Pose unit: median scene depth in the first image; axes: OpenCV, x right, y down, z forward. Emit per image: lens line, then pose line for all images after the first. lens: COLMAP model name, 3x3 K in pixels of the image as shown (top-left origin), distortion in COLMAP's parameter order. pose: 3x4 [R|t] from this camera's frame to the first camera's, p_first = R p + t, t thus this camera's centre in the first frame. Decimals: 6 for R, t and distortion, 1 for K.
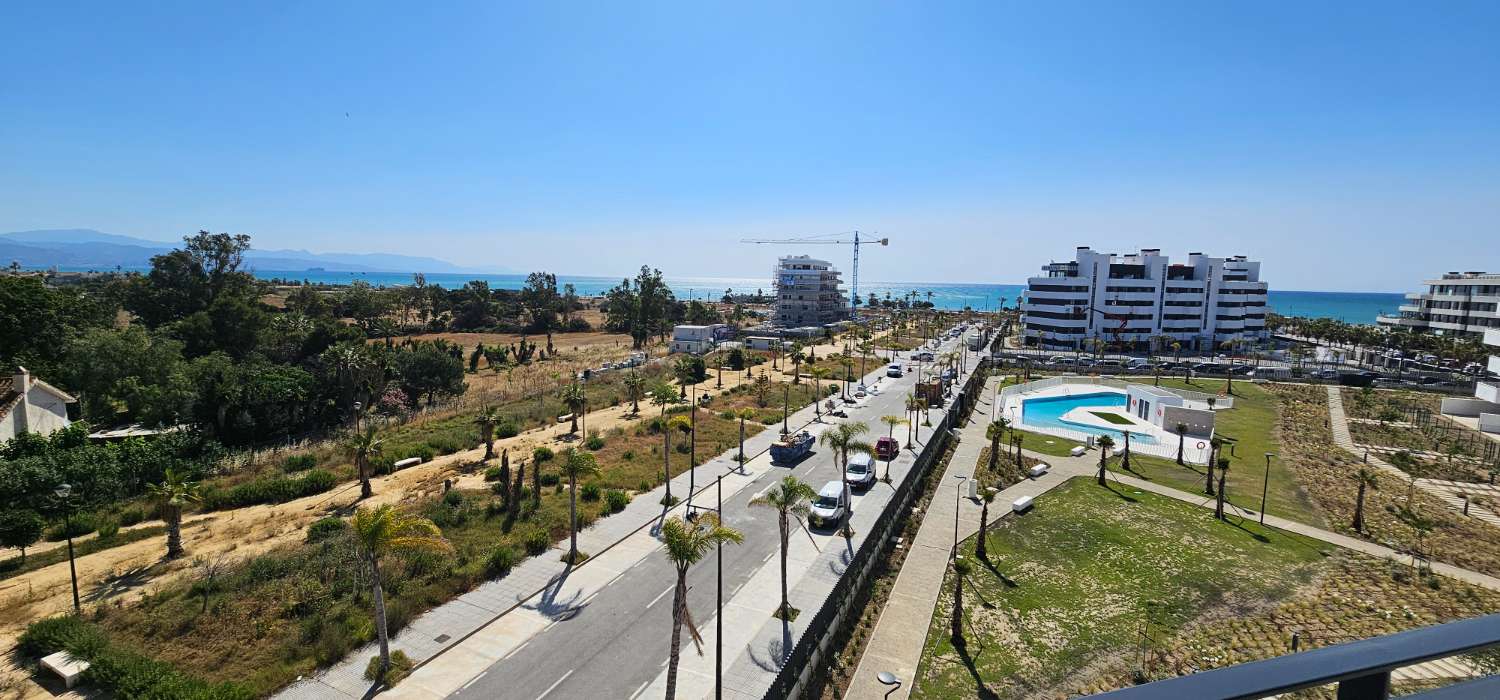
lens RADIAL K [[613.3, 0, 758.6], [0, 613.3, 344.5], [0, 0, 1]] dist [-0.004055, 0.001027]
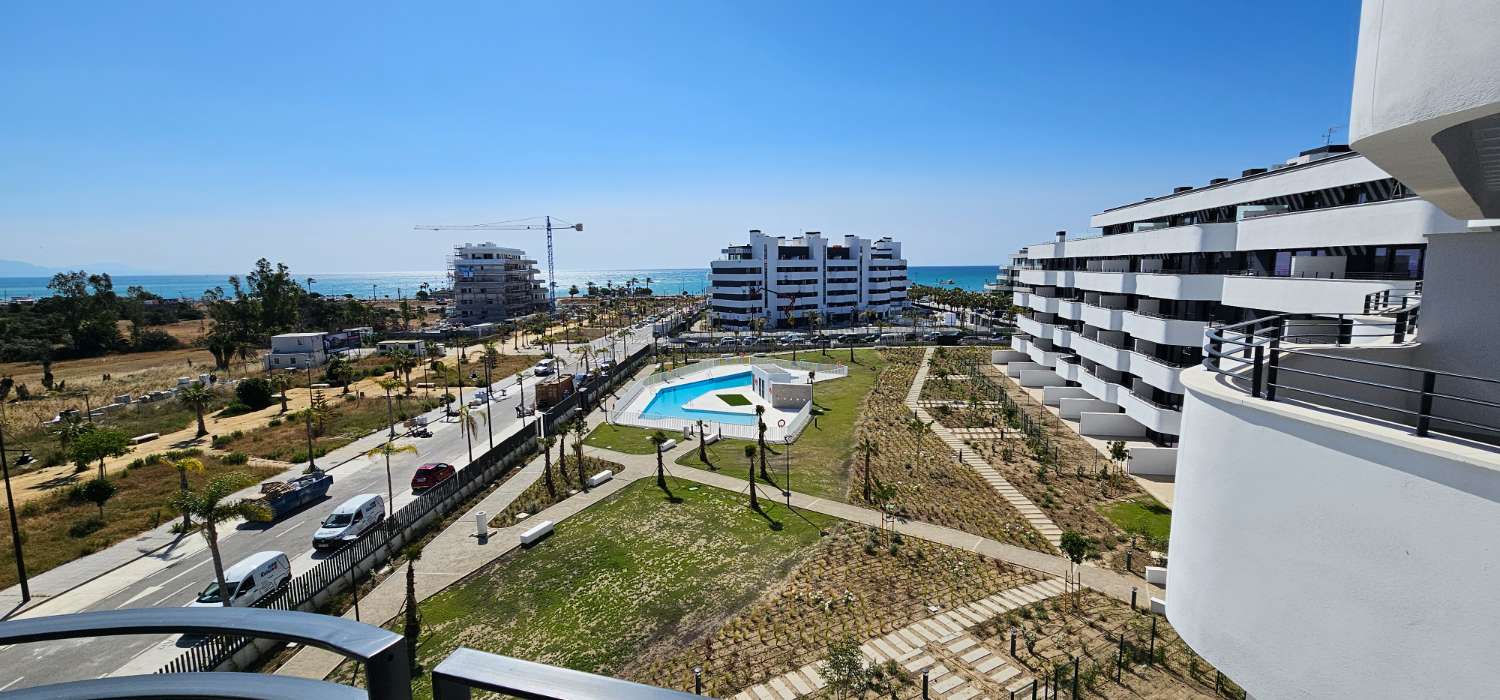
lens RADIAL K [[613.3, 0, 758.5], [0, 613.3, 344.6], [0, 0, 1]] dist [-0.004055, 0.001027]
pose [[0.917019, -0.080454, 0.390645, 0.134835], [0.072428, 0.996750, 0.035259, -0.001100], [-0.392212, -0.004039, 0.919866, 0.037967]]
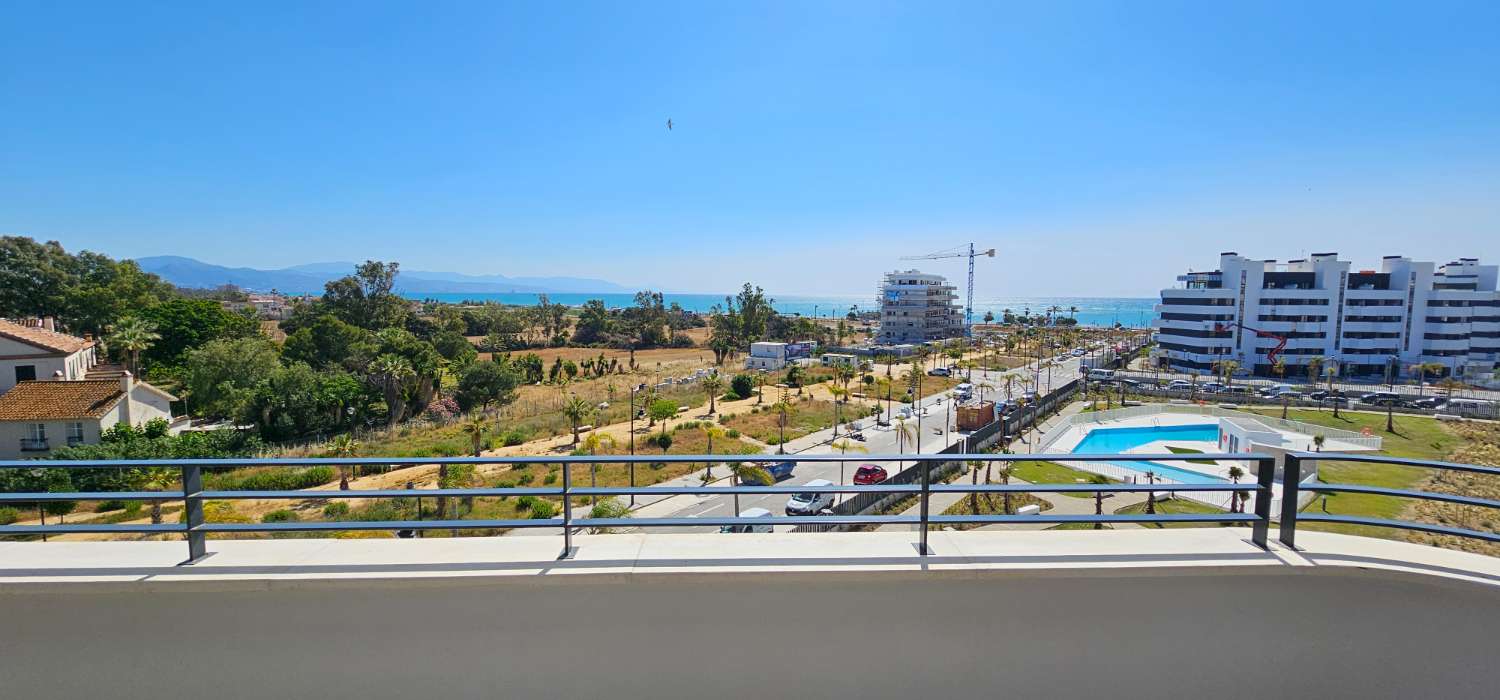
lens RADIAL K [[613.3, 0, 758.7], [0, 613.3, 347.2], [0, 0, 1]] dist [-0.004055, 0.001027]
pose [[0.972067, 0.007458, -0.234583, 0.116797], [-0.013042, 0.999667, -0.022261, -0.000613], [0.234339, 0.024699, 0.971841, 0.028353]]
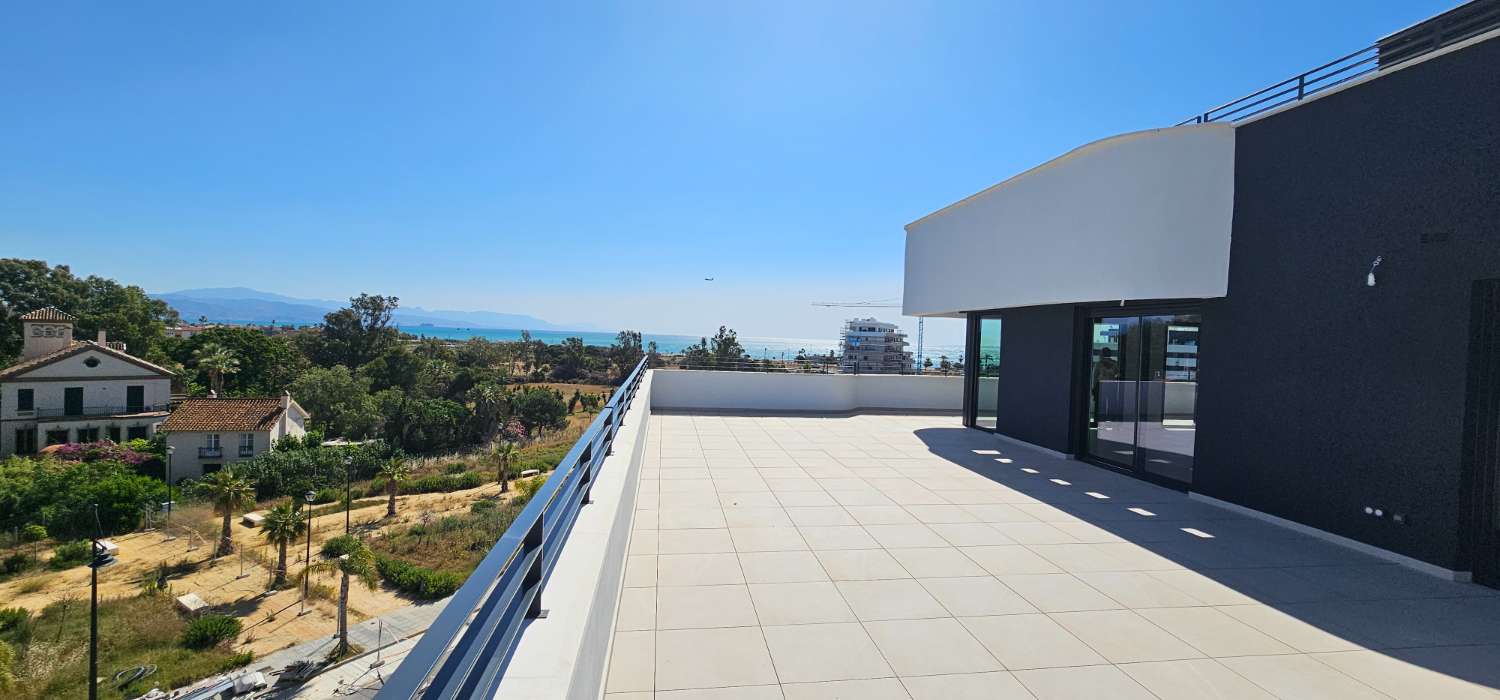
lens RADIAL K [[613.3, 0, 758.2], [0, 613.3, 347.9], [0, 0, 1]] dist [-0.004055, 0.001027]
pose [[0.991816, 0.017119, -0.126520, 0.030430], [-0.028819, 0.995412, -0.091235, 0.011895], [0.124378, 0.094134, 0.987760, -0.104272]]
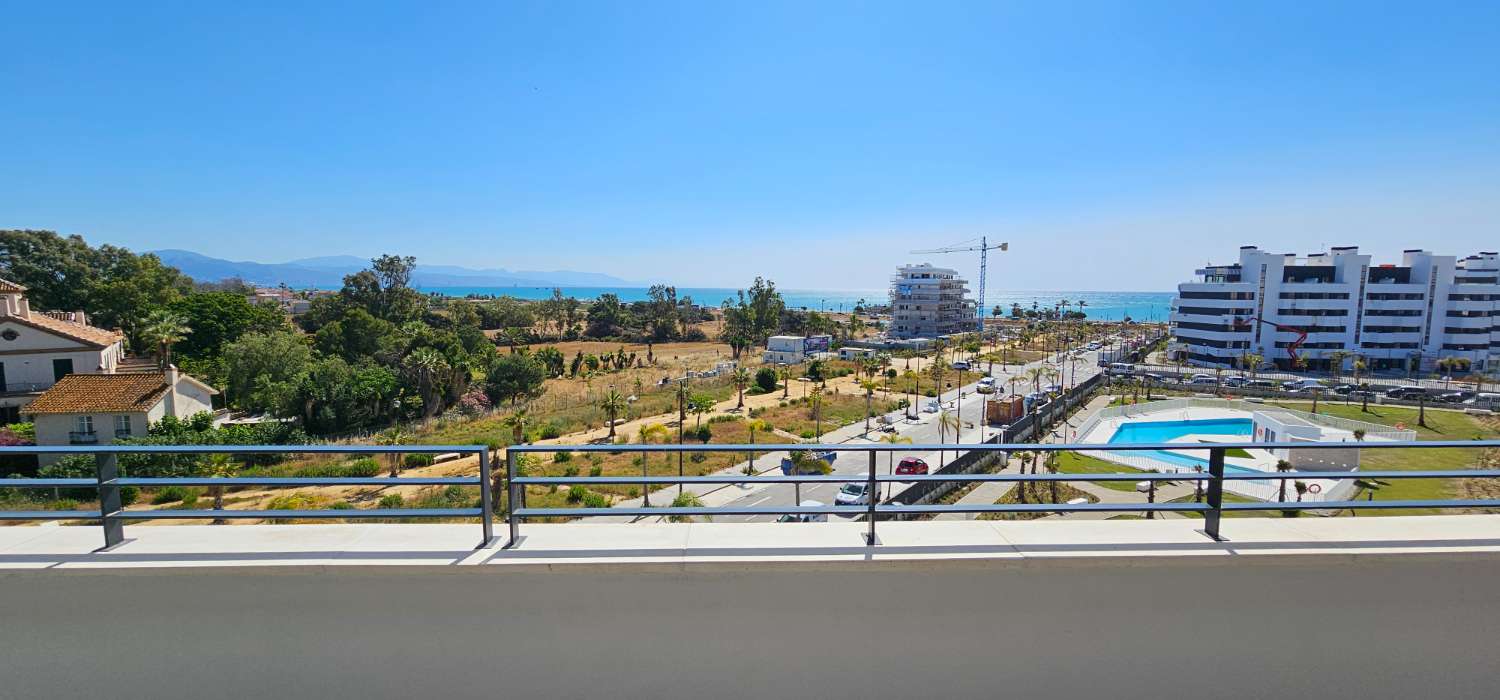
lens RADIAL K [[613.3, 0, 758.7], [0, 613.3, 347.2], [0, 0, 1]] dist [-0.004055, 0.001027]
pose [[0.971221, 0.010225, -0.237961, 0.090869], [-0.013542, 0.999833, -0.012309, -0.000023], [0.237795, 0.015177, 0.971197, 0.021041]]
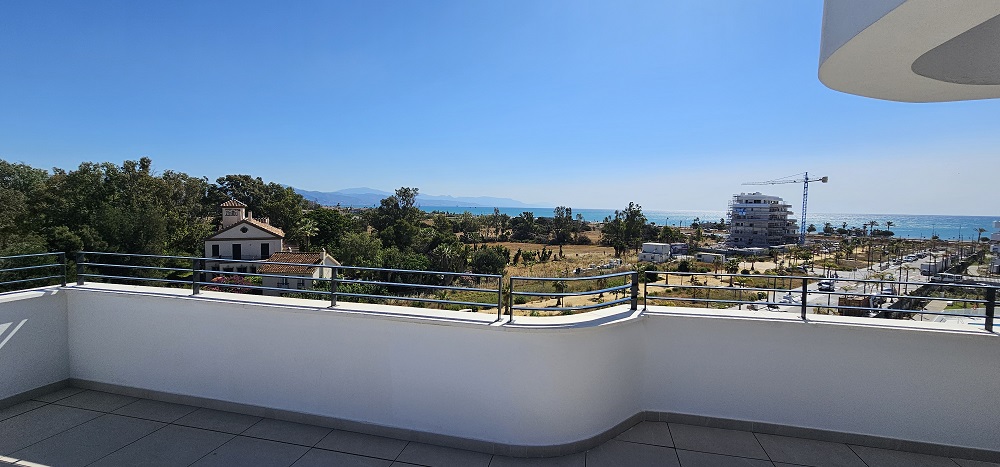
lens RADIAL K [[408.9, 0, 506.0], [0, 408.9, 233.7], [0, 0, 1]] dist [-0.004055, 0.001027]
pose [[0.879123, 0.026233, -0.475872, 0.039265], [-0.050492, 0.997991, -0.038262, 0.001774], [0.473913, 0.057664, 0.878682, -0.006446]]
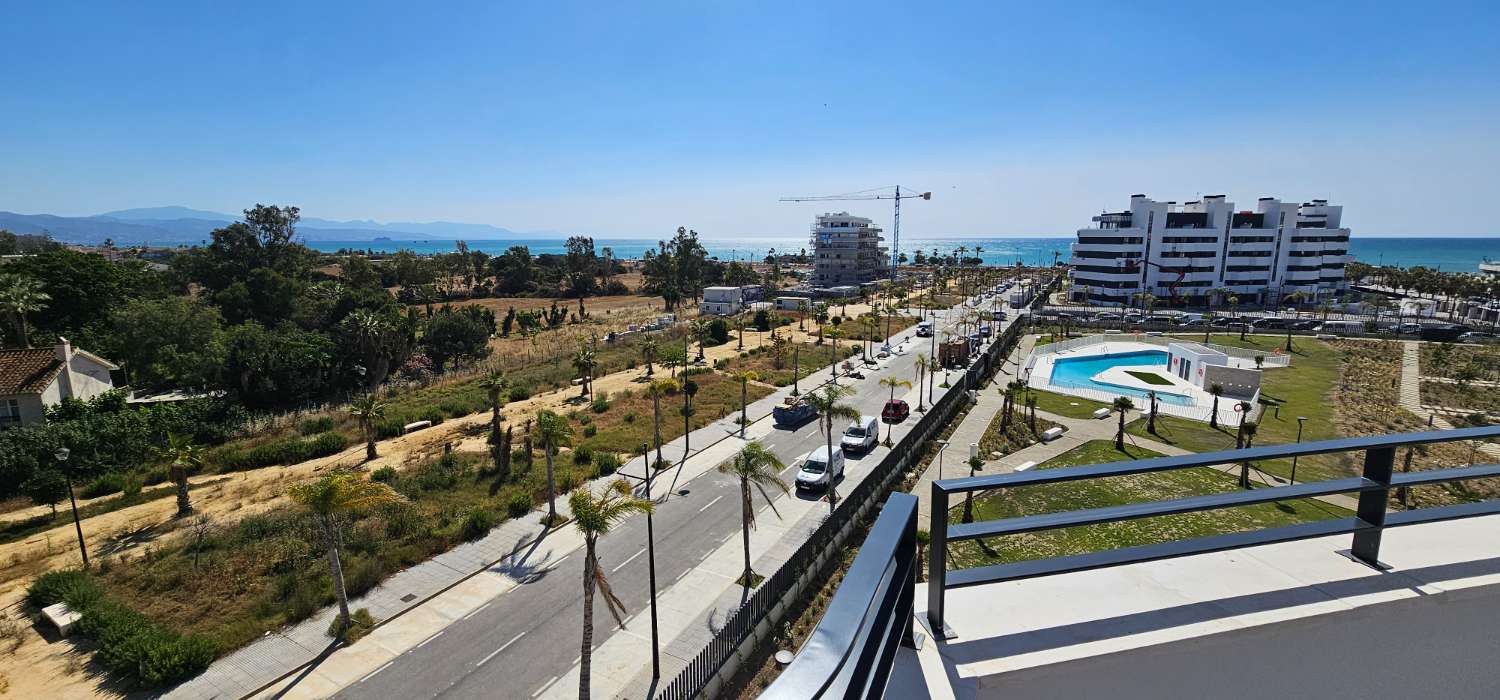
lens RADIAL K [[613.3, 0, 759.0], [0, 613.3, 345.9], [0, 0, 1]] dist [-0.004055, 0.001027]
pose [[0.996671, -0.009710, -0.080954, 0.032649], [0.015087, 0.997700, 0.066077, -0.000236], [0.080126, -0.067079, 0.994525, 0.011018]]
